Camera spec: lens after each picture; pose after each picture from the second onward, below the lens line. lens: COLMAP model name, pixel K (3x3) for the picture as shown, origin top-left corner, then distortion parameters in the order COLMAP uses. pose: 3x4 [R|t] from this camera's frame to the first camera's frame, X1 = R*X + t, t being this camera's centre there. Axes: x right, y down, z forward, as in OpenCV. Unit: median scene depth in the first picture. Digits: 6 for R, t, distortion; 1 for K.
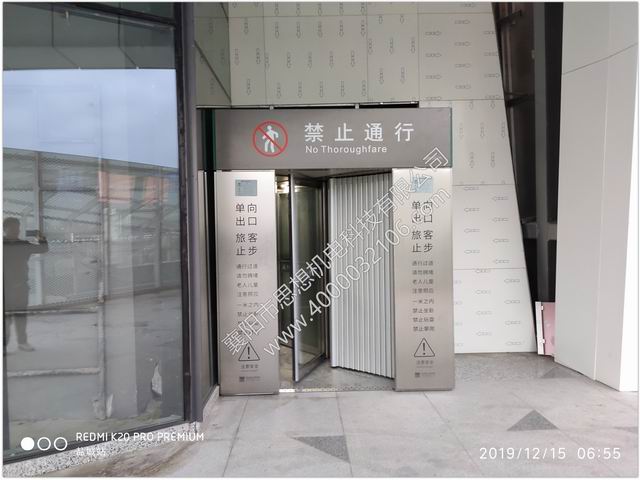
lens RADIAL K [[481.8, 0, 320.0], [0, 481.8, 240.0], [0, 0, 1]] dist [0.077877, -0.120178]
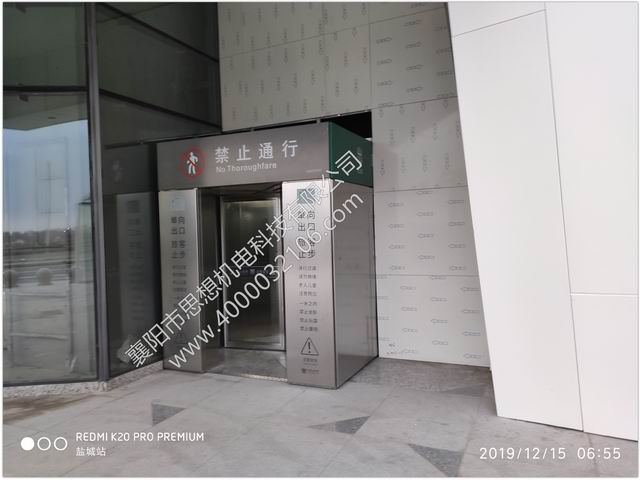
lens RADIAL K [[481.8, 0, 320.0], [0, 481.8, 240.0], [0, 0, 1]] dist [0.077877, -0.120178]
pose [[0.896399, 0.000746, -0.443247, 0.722943], [0.001342, 0.999989, 0.004396, -0.019916], [0.443246, -0.004536, 0.896389, 0.046863]]
